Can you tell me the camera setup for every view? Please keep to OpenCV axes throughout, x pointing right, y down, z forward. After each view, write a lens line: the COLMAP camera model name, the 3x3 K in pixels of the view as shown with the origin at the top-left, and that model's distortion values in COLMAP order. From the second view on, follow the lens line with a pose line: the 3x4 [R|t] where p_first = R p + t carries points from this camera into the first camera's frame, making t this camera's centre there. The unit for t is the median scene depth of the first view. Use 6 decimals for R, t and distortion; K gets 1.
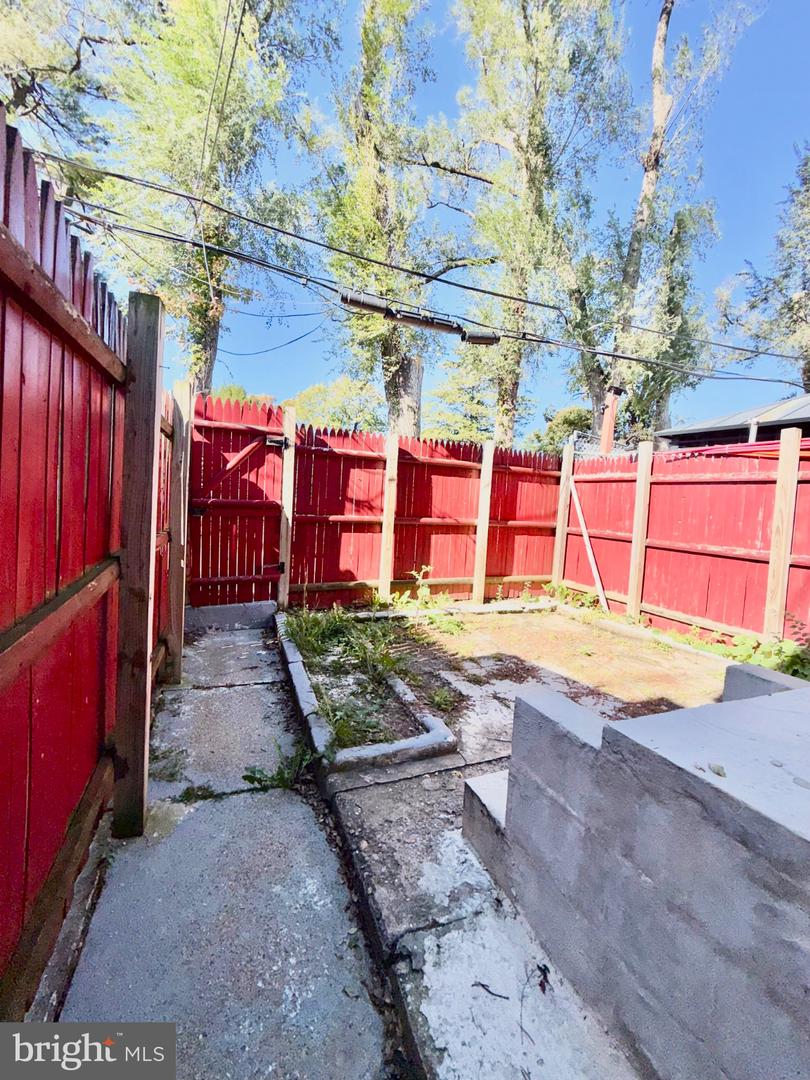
lens RADIAL K [[431.5, 0, 405.0], [0, 431.5, 536.6], [0, 0, 1]] dist [0.001633, -0.000204]
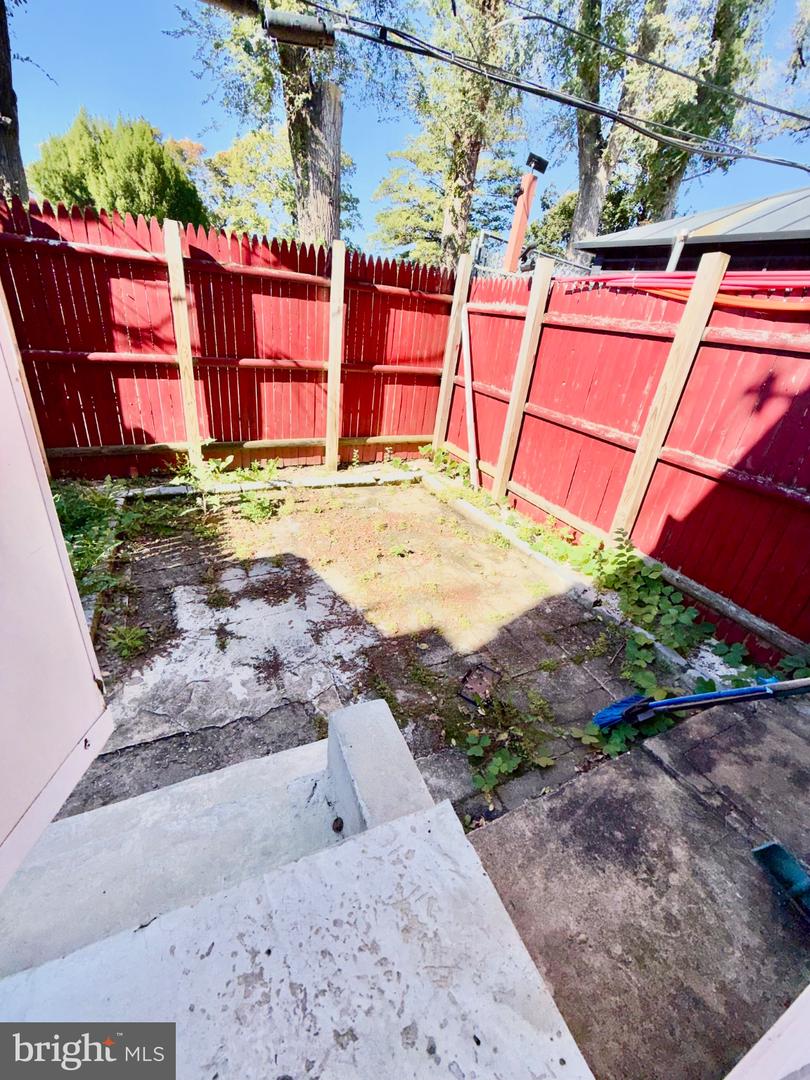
lens RADIAL K [[431.5, 0, 405.0], [0, 431.5, 536.6], [0, 0, 1]] dist [0.001633, -0.000204]
pose [[0.997997, 0.023464, 0.058745, 0.291970], [-0.044708, 0.918620, 0.392606, -0.068059], [-0.044753, -0.394446, 0.917829, 0.186752]]
